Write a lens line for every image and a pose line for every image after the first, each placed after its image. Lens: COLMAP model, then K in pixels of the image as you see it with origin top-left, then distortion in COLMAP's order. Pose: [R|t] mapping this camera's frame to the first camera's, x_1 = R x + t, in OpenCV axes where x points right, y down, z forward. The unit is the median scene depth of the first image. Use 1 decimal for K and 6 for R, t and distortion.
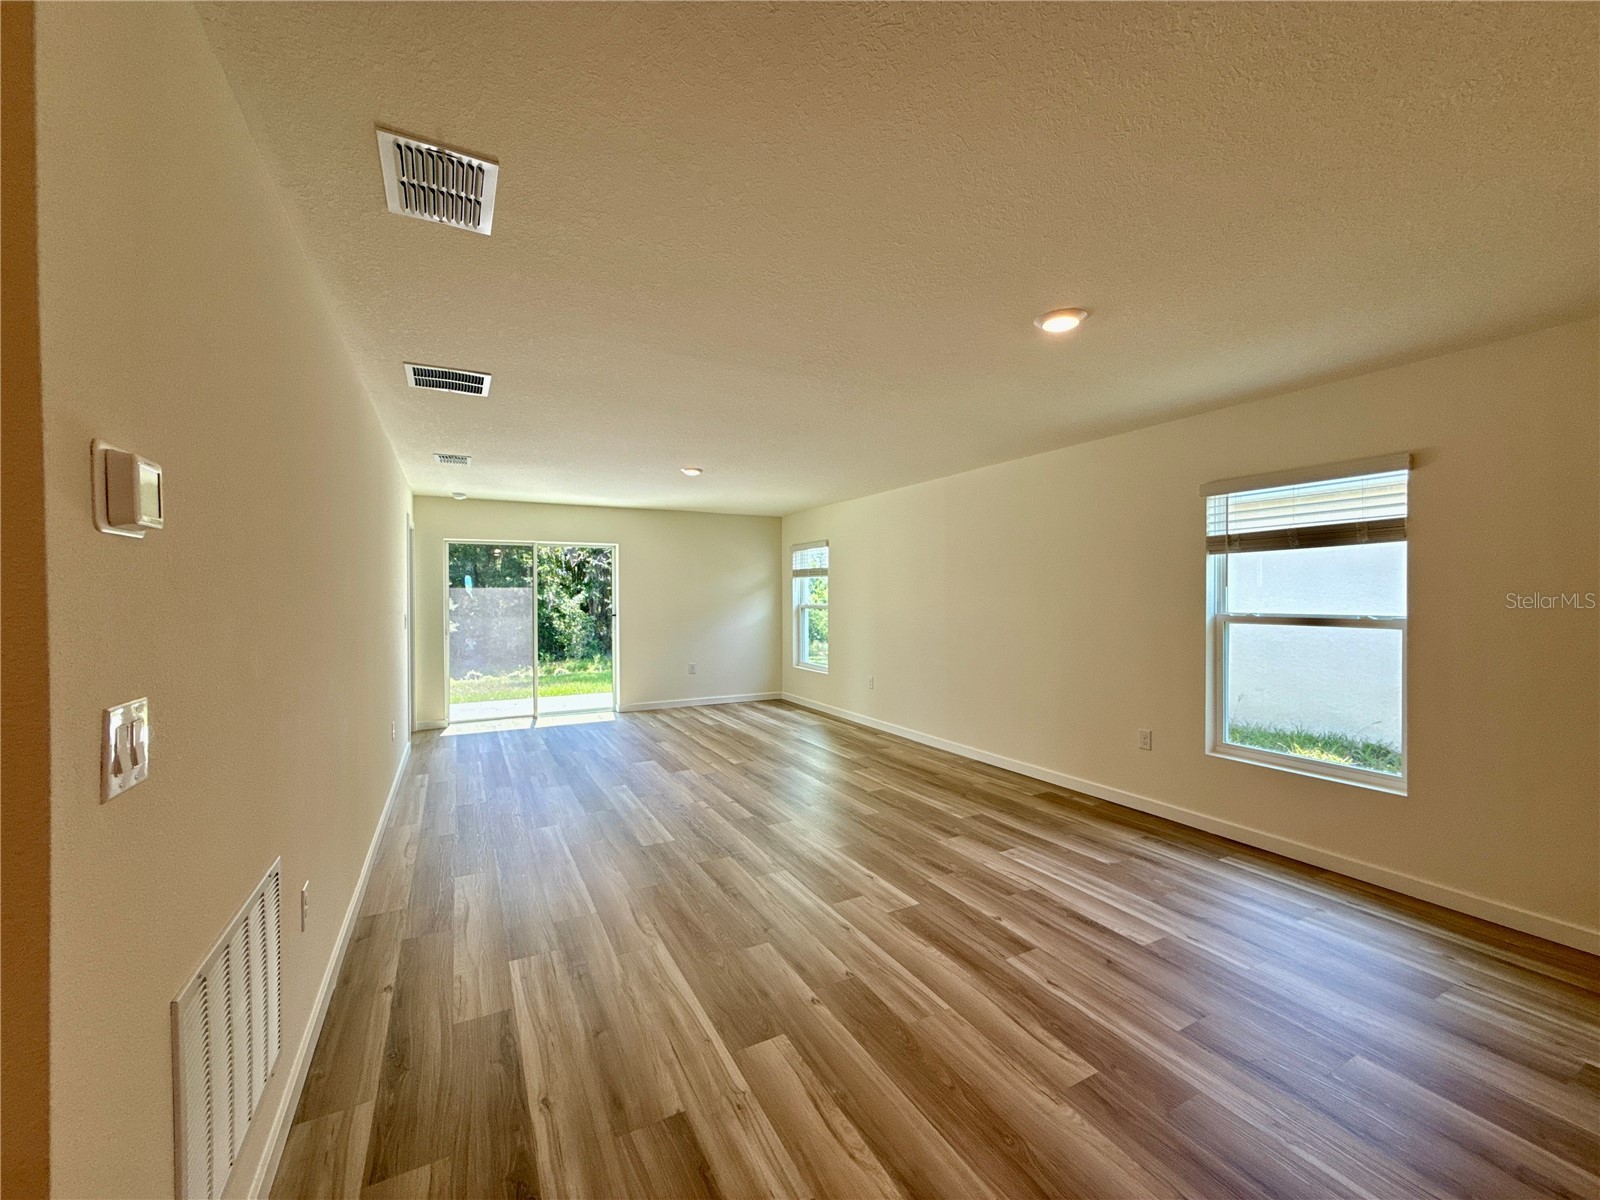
lens RADIAL K [[639.3, 0, 805.7], [0, 639.3, 602.1], [0, 0, 1]] dist [0.001420, -0.000740]
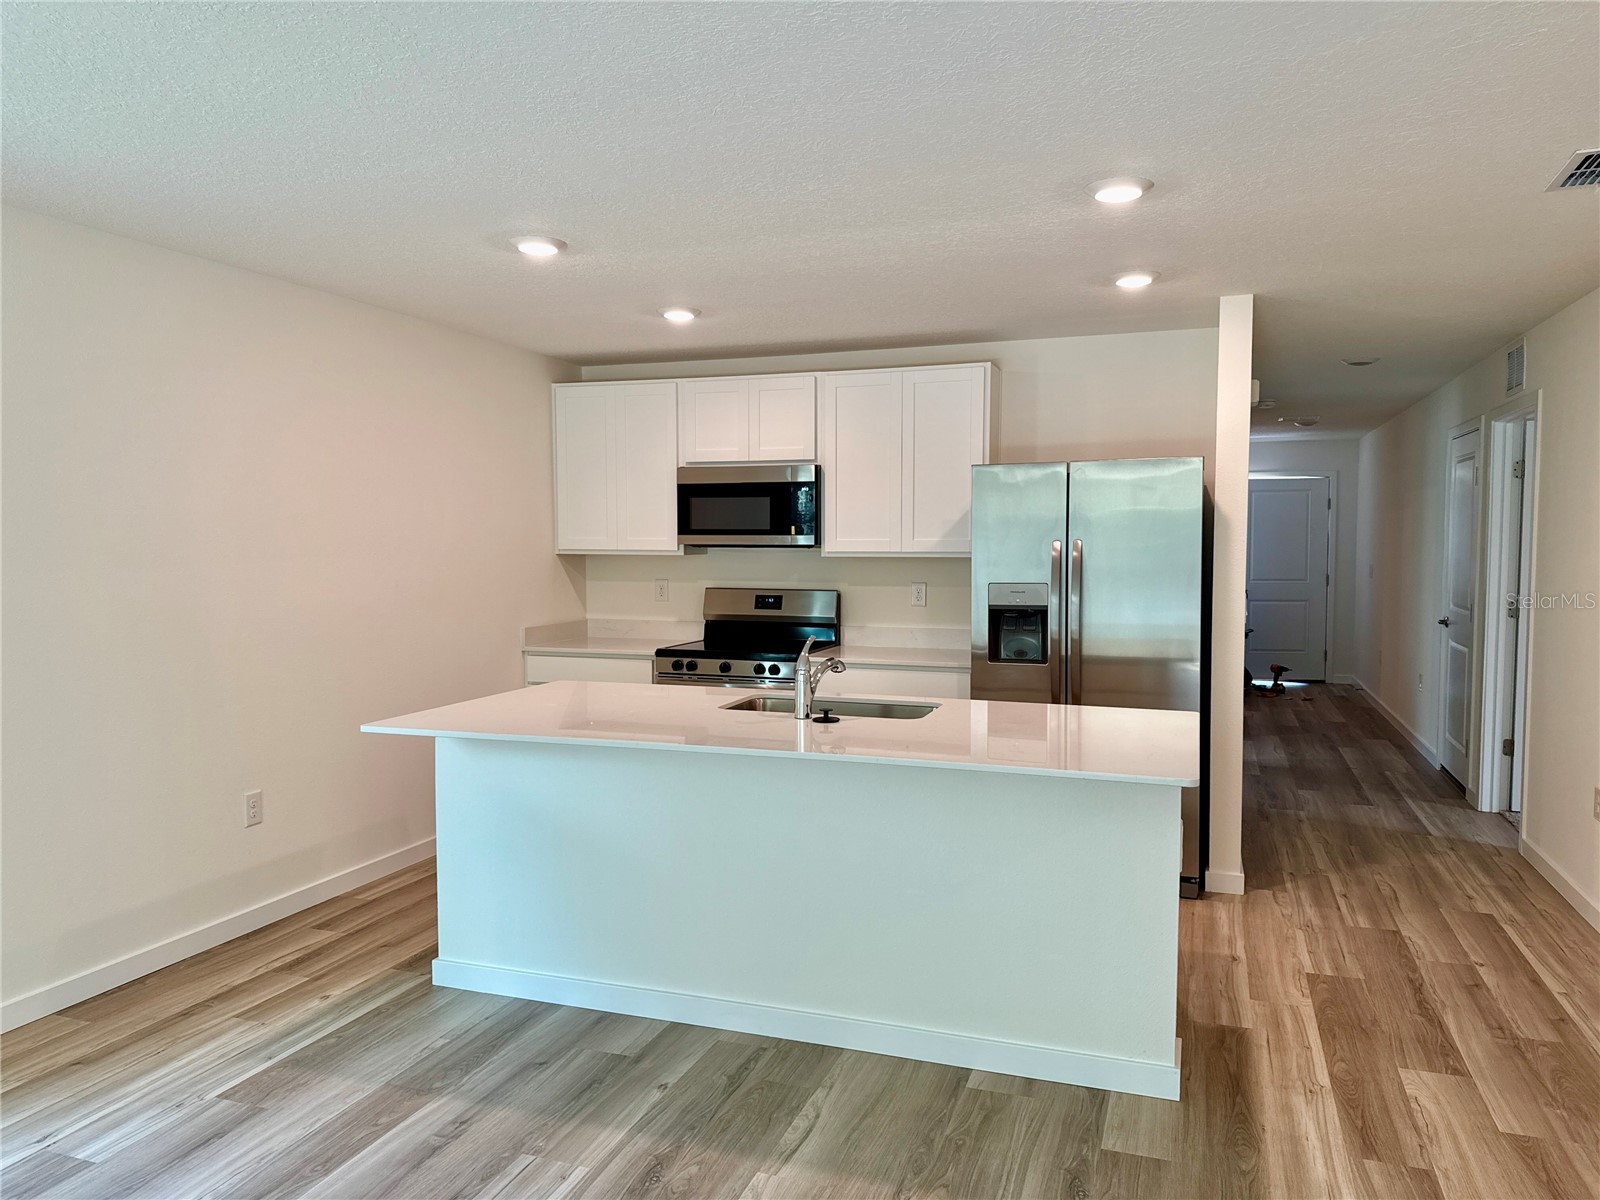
lens RADIAL K [[1129.3, 0, 798.9], [0, 1129.3, 606.1], [0, 0, 1]] dist [0.039007, -0.057392]
pose [[-0.665622, -0.039790, 0.745227, -0.234775], [0.012333, 0.997855, 0.064293, -0.025699], [-0.746187, 0.051986, -0.663704, 0.707222]]
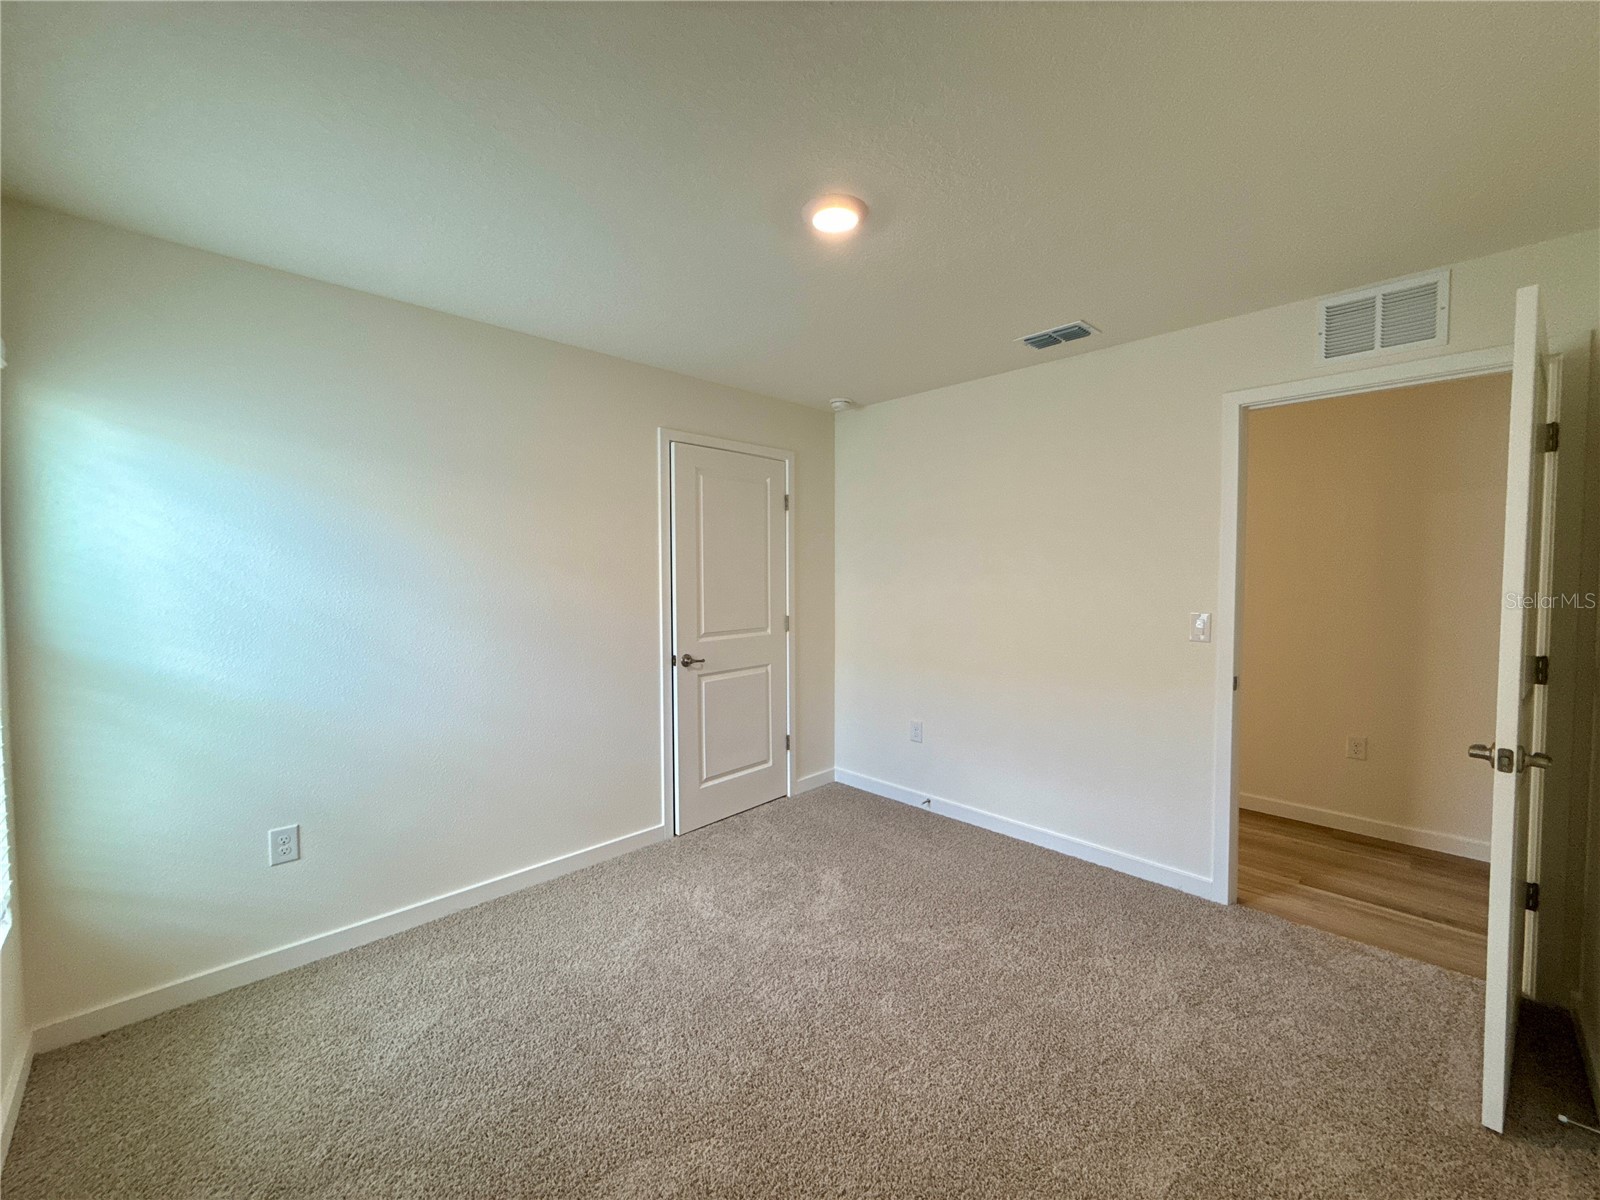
lens RADIAL K [[639.3, 0, 802.7], [0, 639.3, 607.3], [0, 0, 1]] dist [0.001420, -0.000740]
pose [[0.957386, -0.013621, 0.288490, -0.486440], [0.003806, 0.999396, 0.034554, 0.016117], [-0.288786, -0.031984, 0.956859, -1.432009]]
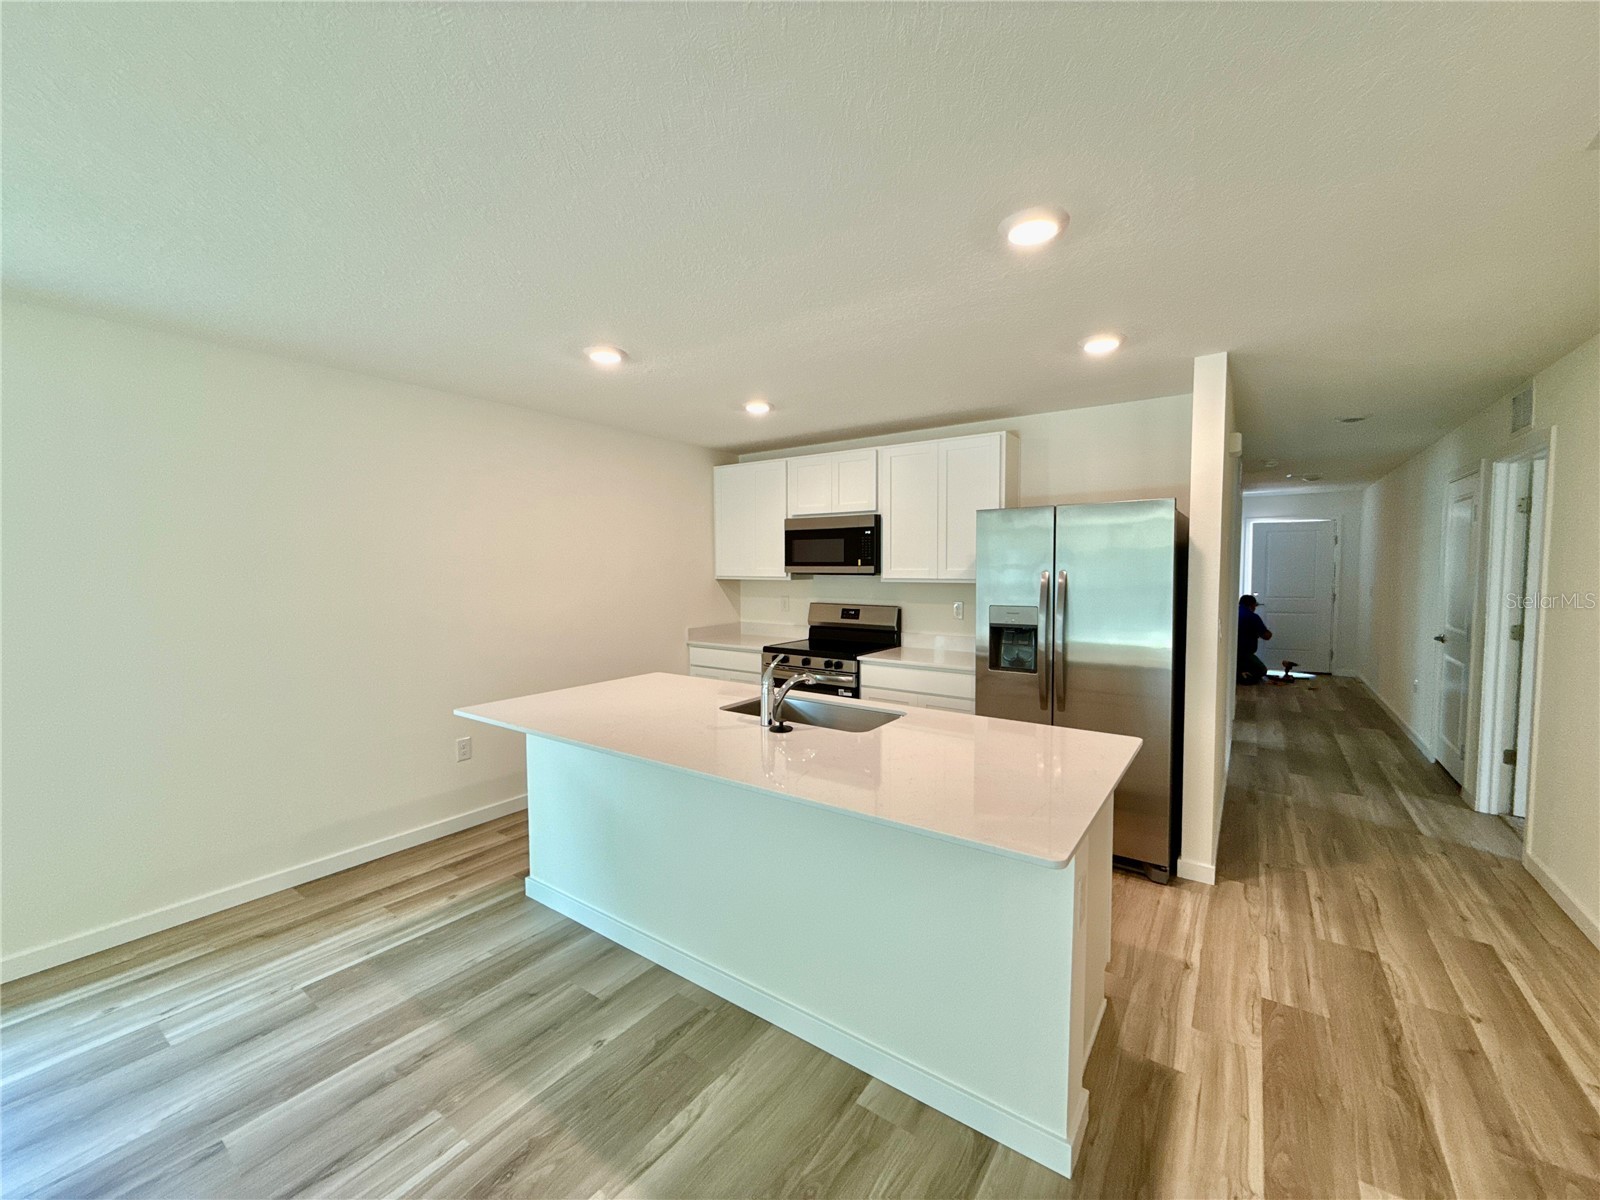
lens RADIAL K [[639.3, 0, 795.9], [0, 639.3, 600.9], [0, 0, 1]] dist [0.001420, -0.000740]
pose [[-0.436143, -0.043077, 0.898846, -0.114666], [0.016131, 0.998319, 0.055671, -0.027592], [-0.899733, 0.038780, -0.434715, 0.331017]]
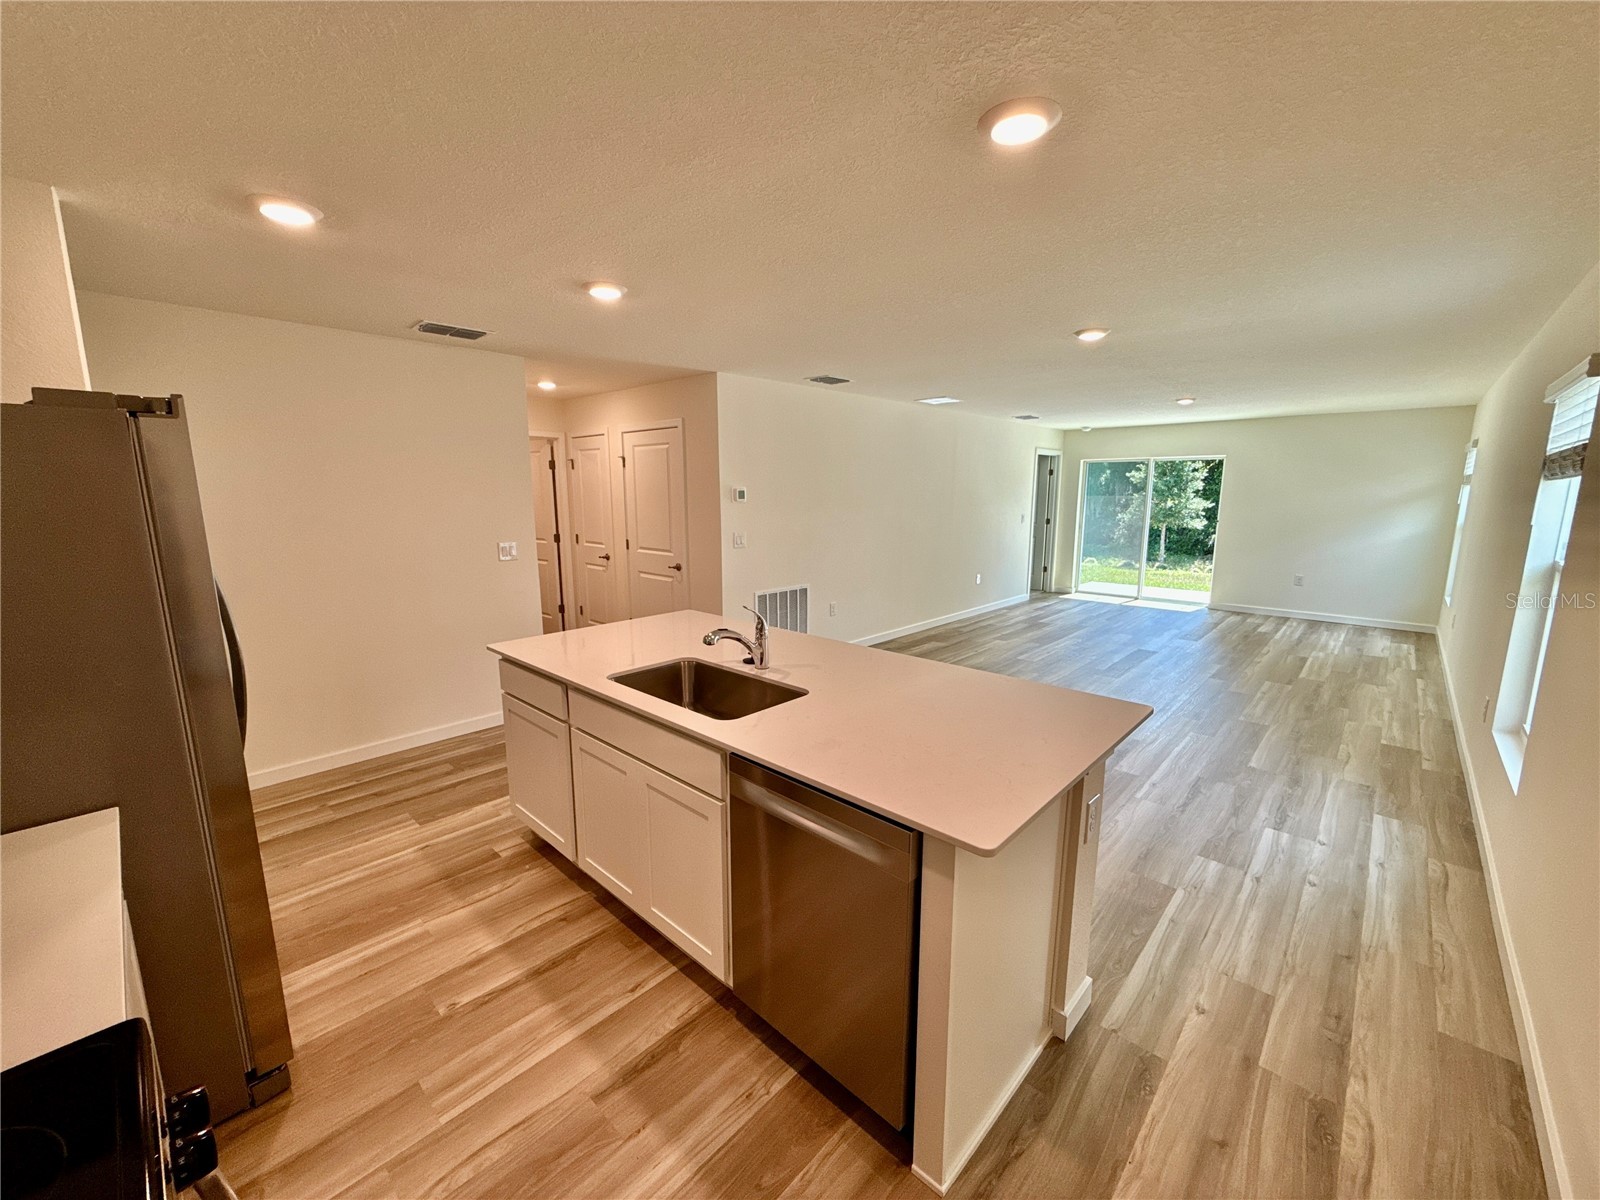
lens RADIAL K [[639.3, 0, 798.4], [0, 639.3, 609.4], [0, 0, 1]] dist [0.001420, -0.000740]
pose [[0.318801, 0.179306, -0.930707, 1.068557], [-0.012262, 0.982641, 0.185111, -0.052008], [0.947742, -0.047601, 0.315466, -0.080586]]
